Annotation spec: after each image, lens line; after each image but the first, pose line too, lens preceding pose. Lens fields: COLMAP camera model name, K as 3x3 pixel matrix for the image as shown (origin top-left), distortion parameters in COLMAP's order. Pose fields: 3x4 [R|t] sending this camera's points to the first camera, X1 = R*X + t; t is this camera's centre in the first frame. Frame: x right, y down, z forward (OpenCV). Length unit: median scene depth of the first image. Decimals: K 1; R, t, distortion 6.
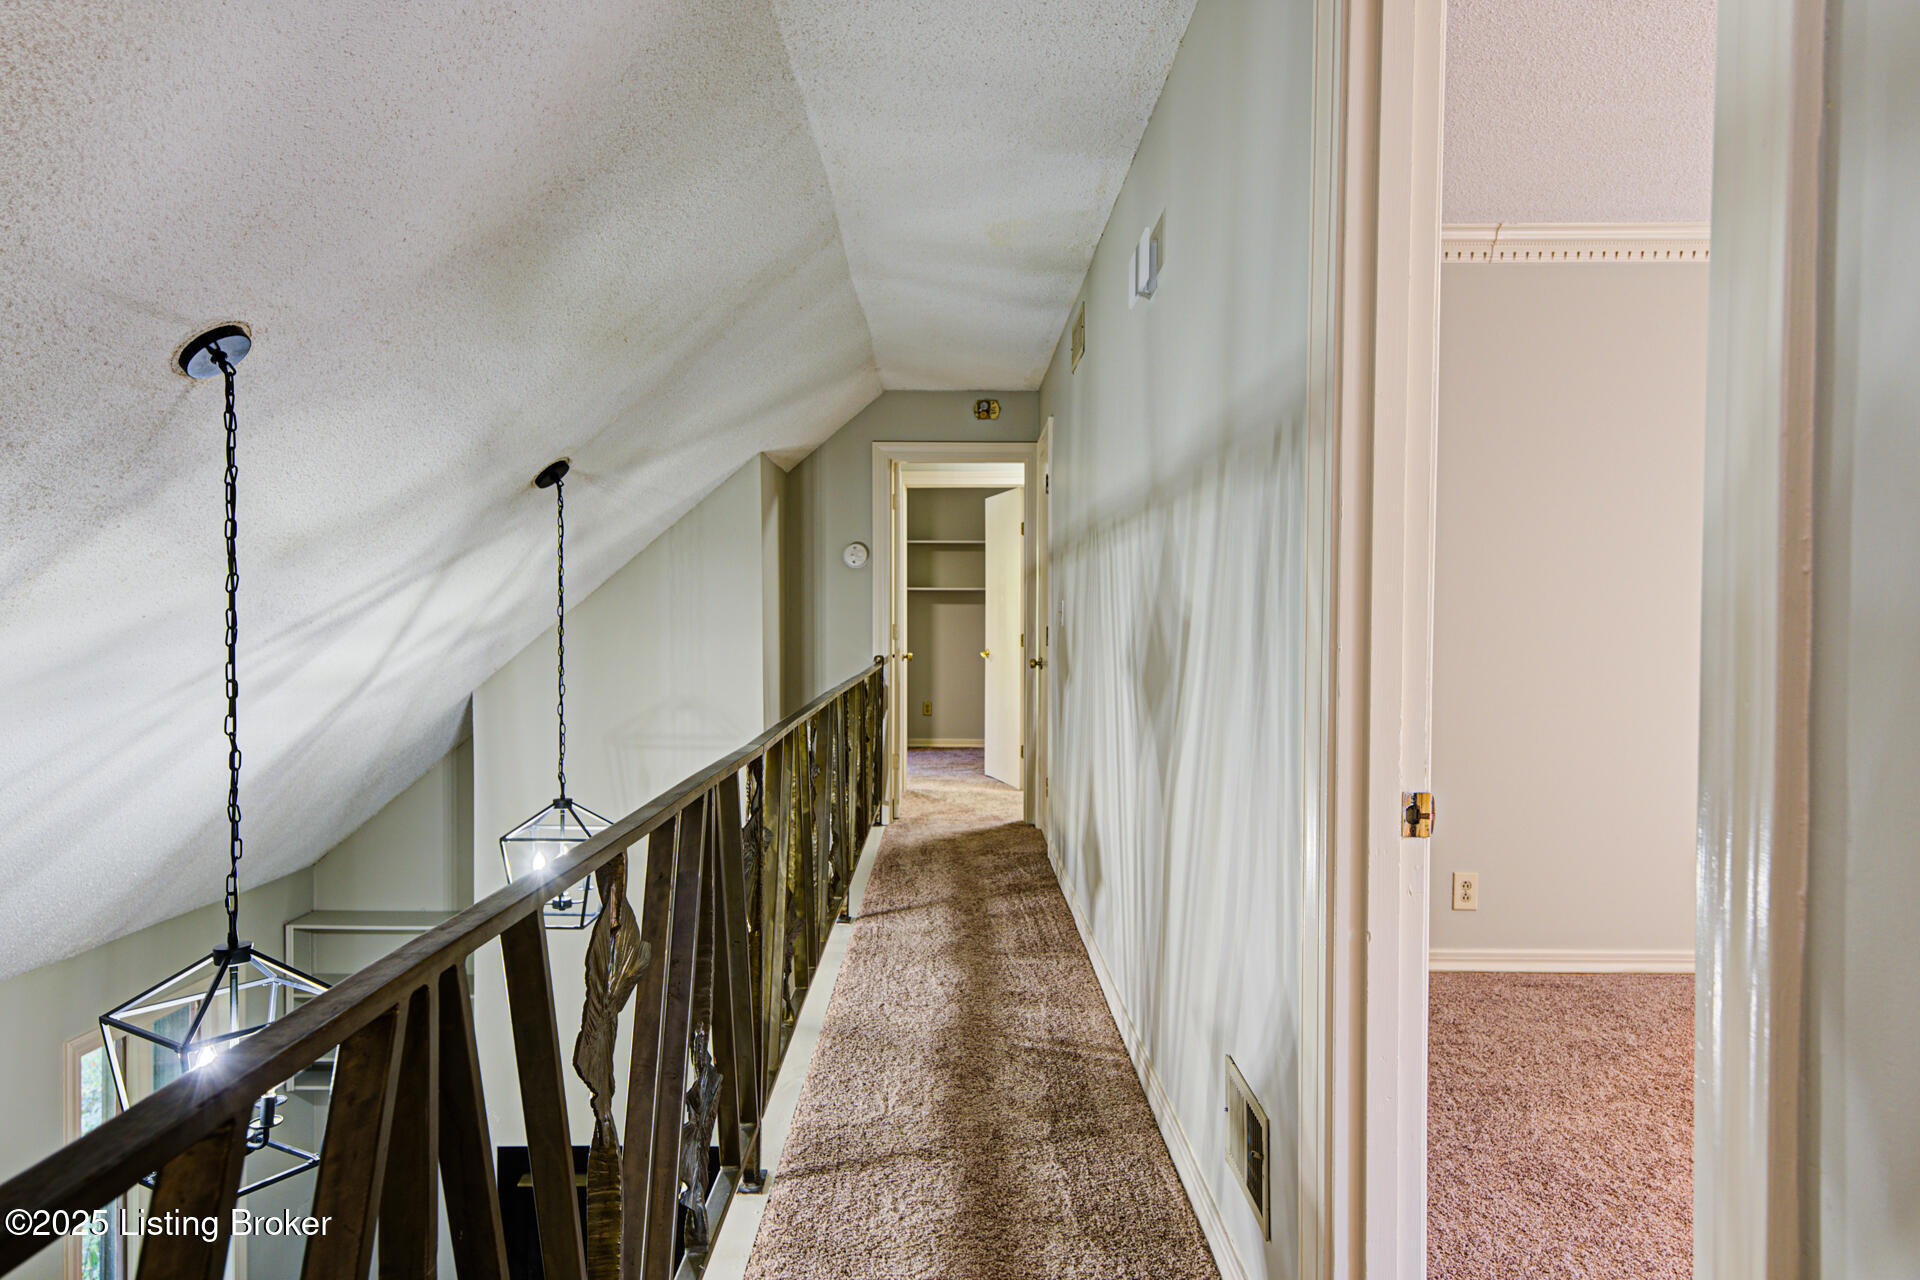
lens RADIAL K [[1320.4, 0, 960.6], [0, 1320.4, 639.3], [0, 0, 1]] dist [0.002589, 0.000155]
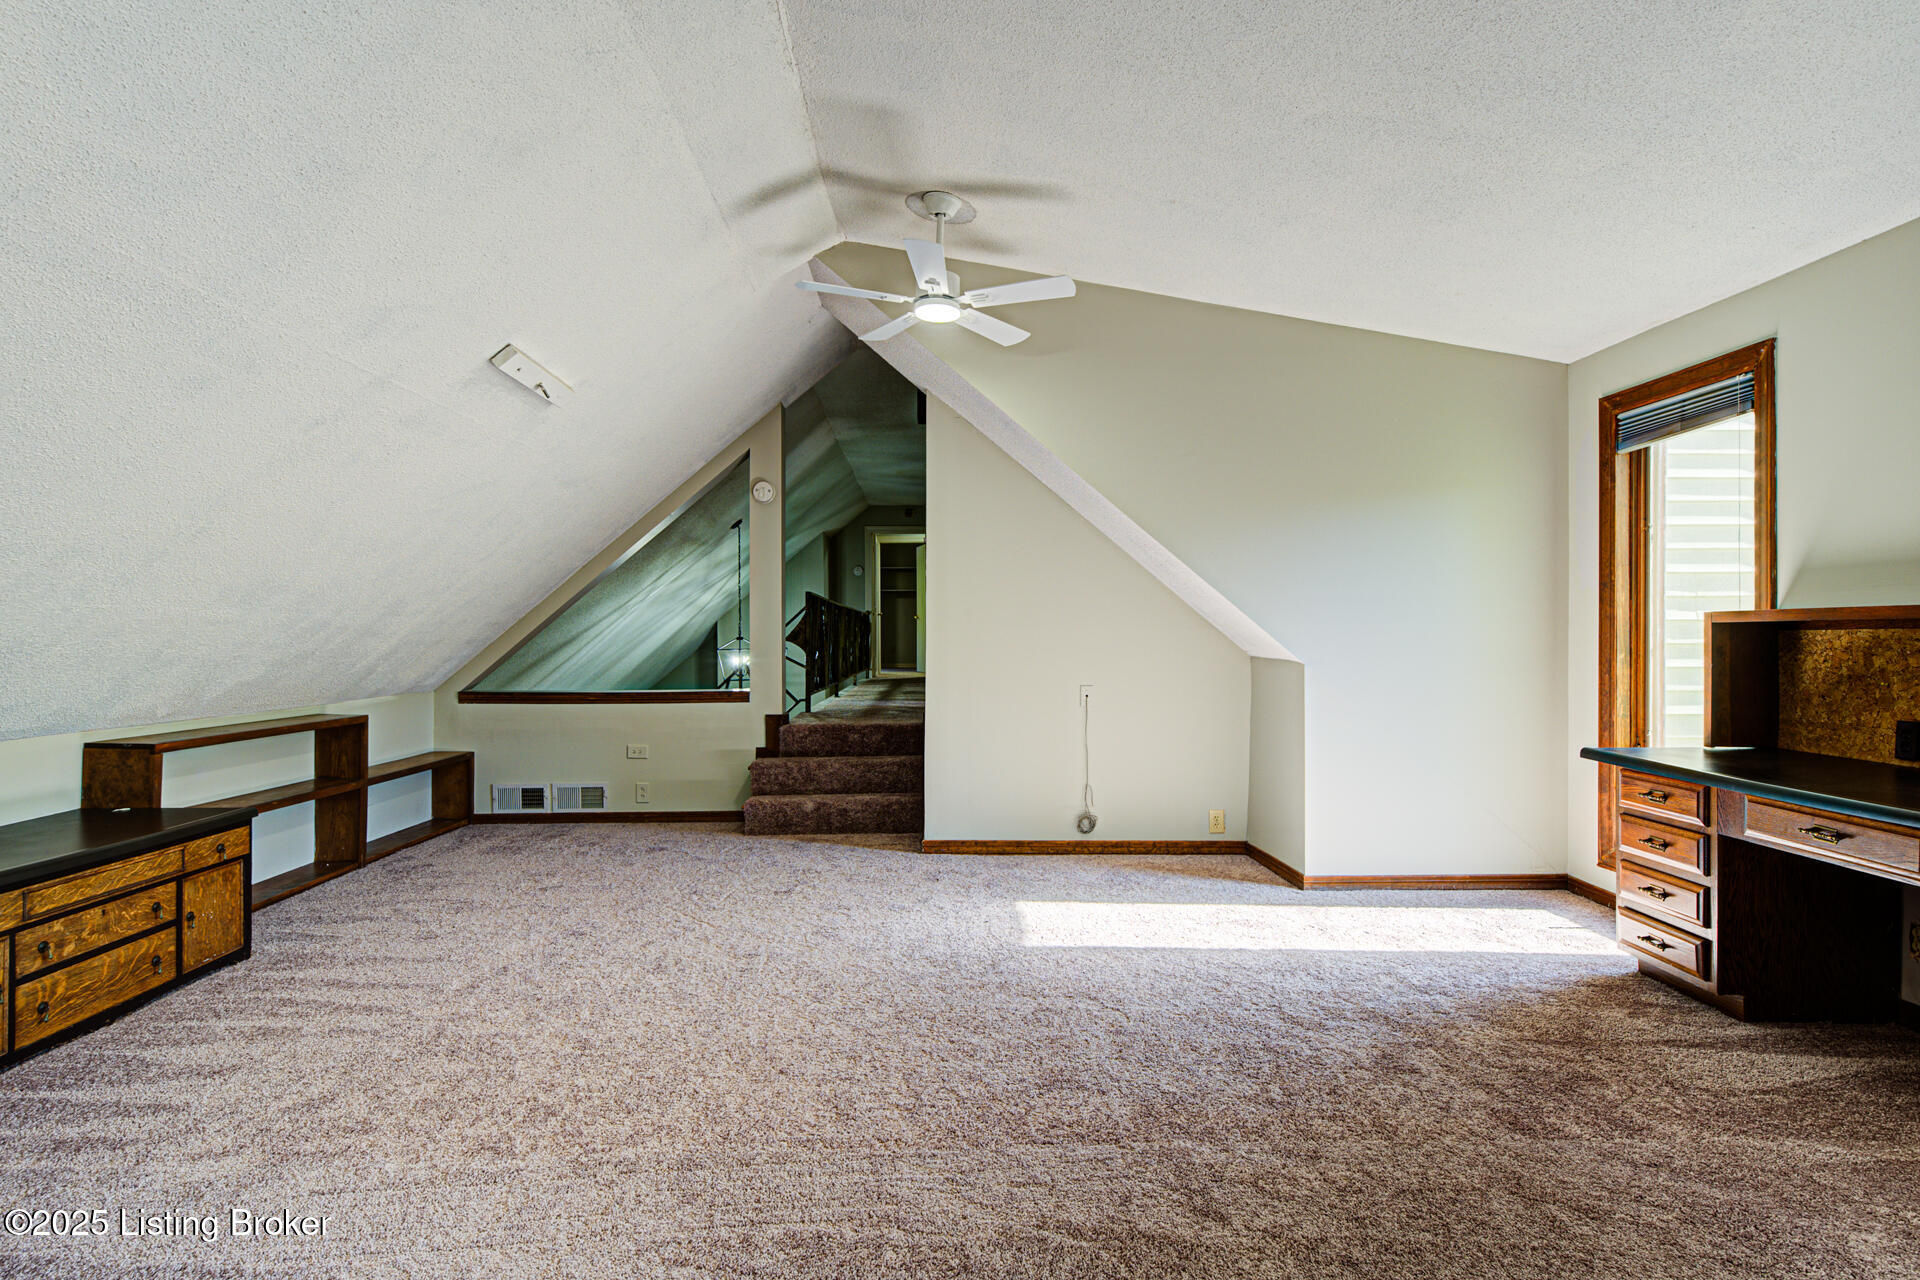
lens RADIAL K [[1009.6, 0, 958.7], [0, 1009.6, 638.8], [0, 0, 1]] dist [0.007633, 0.001597]
pose [[0.999711, -0.008826, 0.022362, 0.069616], [0.009159, 0.999848, -0.014823, 0.098066], [-0.022228, 0.015024, 0.999640, -0.954314]]
